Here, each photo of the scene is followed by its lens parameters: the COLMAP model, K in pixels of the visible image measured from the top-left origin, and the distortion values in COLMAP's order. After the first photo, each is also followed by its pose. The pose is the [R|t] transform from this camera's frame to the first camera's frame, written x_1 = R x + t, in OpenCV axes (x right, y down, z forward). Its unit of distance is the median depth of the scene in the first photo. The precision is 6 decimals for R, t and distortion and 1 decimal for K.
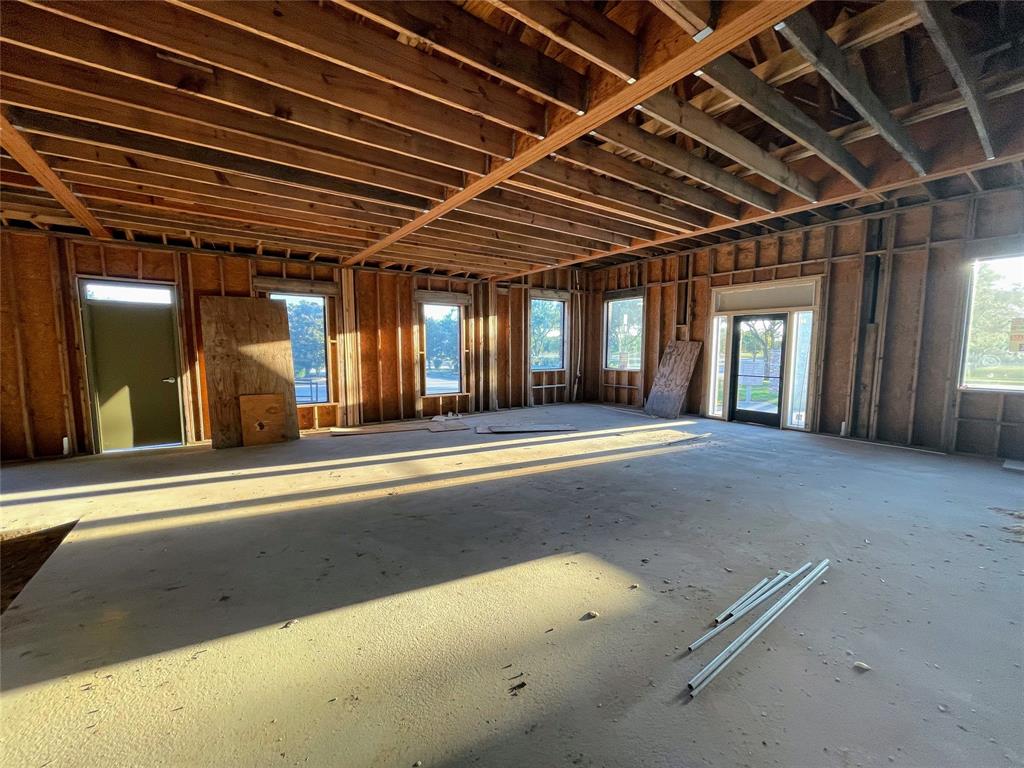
lens RADIAL K [[412.6, 0, 513.4], [0, 412.6, 387.5], [0, 0, 1]] dist [-0.001703, 0.000389]
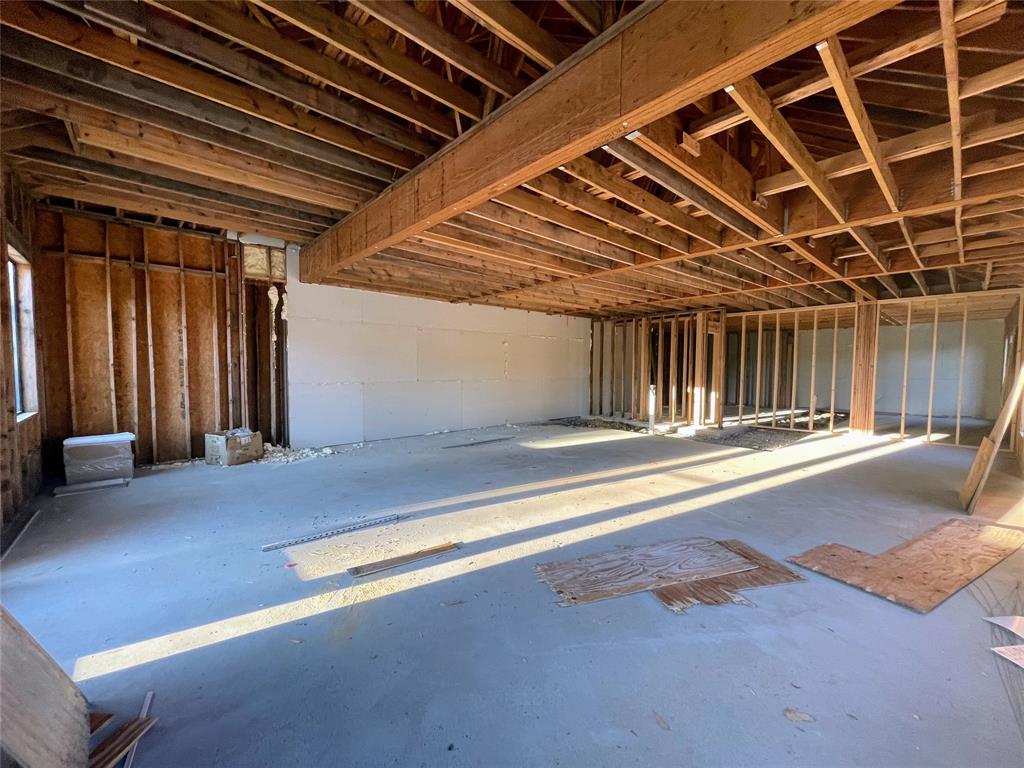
lens RADIAL K [[412.6, 0, 511.3], [0, 412.6, 388.1], [0, 0, 1]] dist [-0.001703, 0.000389]
pose [[-0.995010, -0.001026, -0.099771, 0.302220], [-0.015461, 0.989455, 0.144010, -0.181326], [0.098571, 0.144834, -0.984534, 1.853915]]
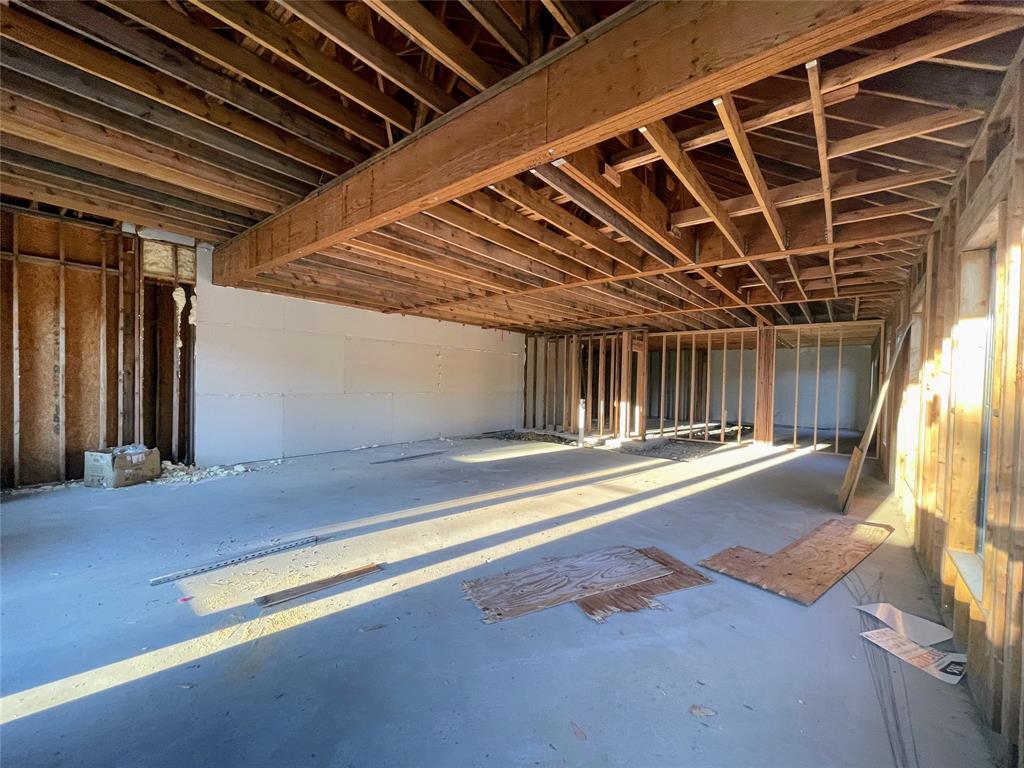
lens RADIAL K [[412.6, 0, 511.4], [0, 412.6, 387.9], [0, 0, 1]] dist [-0.001703, 0.000389]
pose [[-0.967922, -0.016426, -0.250713, 0.291977], [-0.044756, 0.993173, 0.107719, -0.183144], [0.247232, 0.115485, -0.962050, 1.855933]]
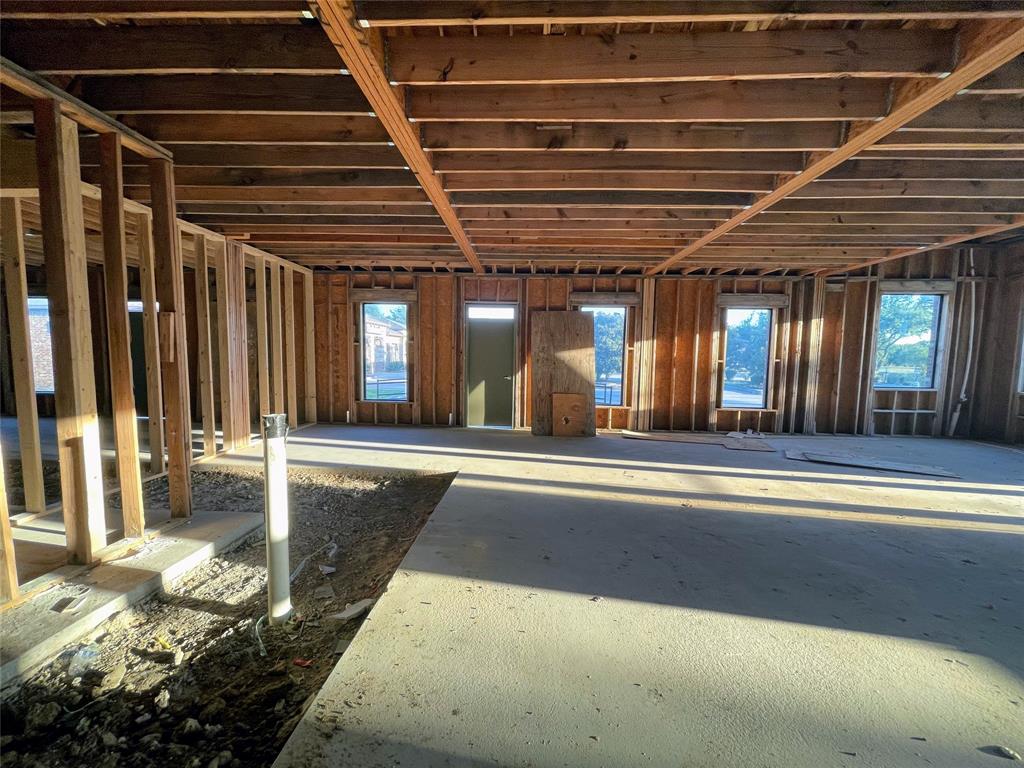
lens RADIAL K [[412.6, 0, 513.0], [0, 412.6, 389.2], [0, 0, 1]] dist [-0.001703, 0.000389]
pose [[0.789005, 0.065524, -0.610882, -0.030642], [-0.074886, 0.997140, 0.010233, 0.004479], [0.609806, 0.037673, 0.791655, -0.020393]]
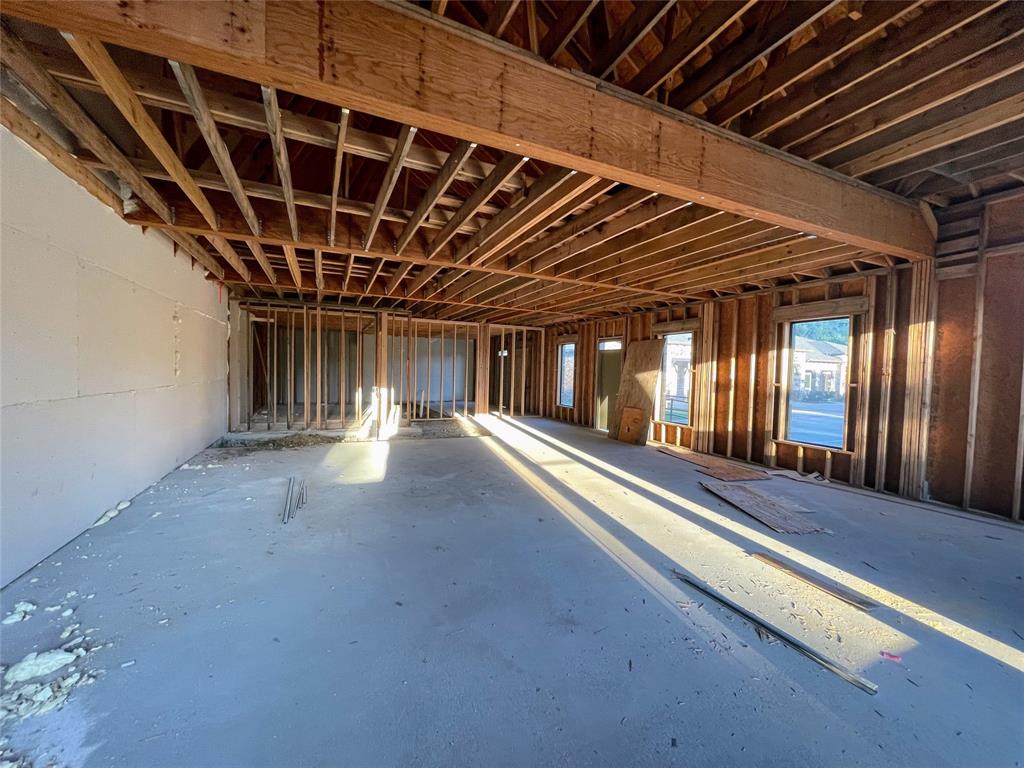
lens RADIAL K [[412.6, 0, 514.1], [0, 412.6, 386.1], [0, 0, 1]] dist [-0.001703, 0.000389]
pose [[-0.192643, 0.027901, -0.980872, 0.997351], [-0.117236, 0.991781, 0.051237, -0.096017], [0.974240, 0.124864, -0.187789, 0.996036]]
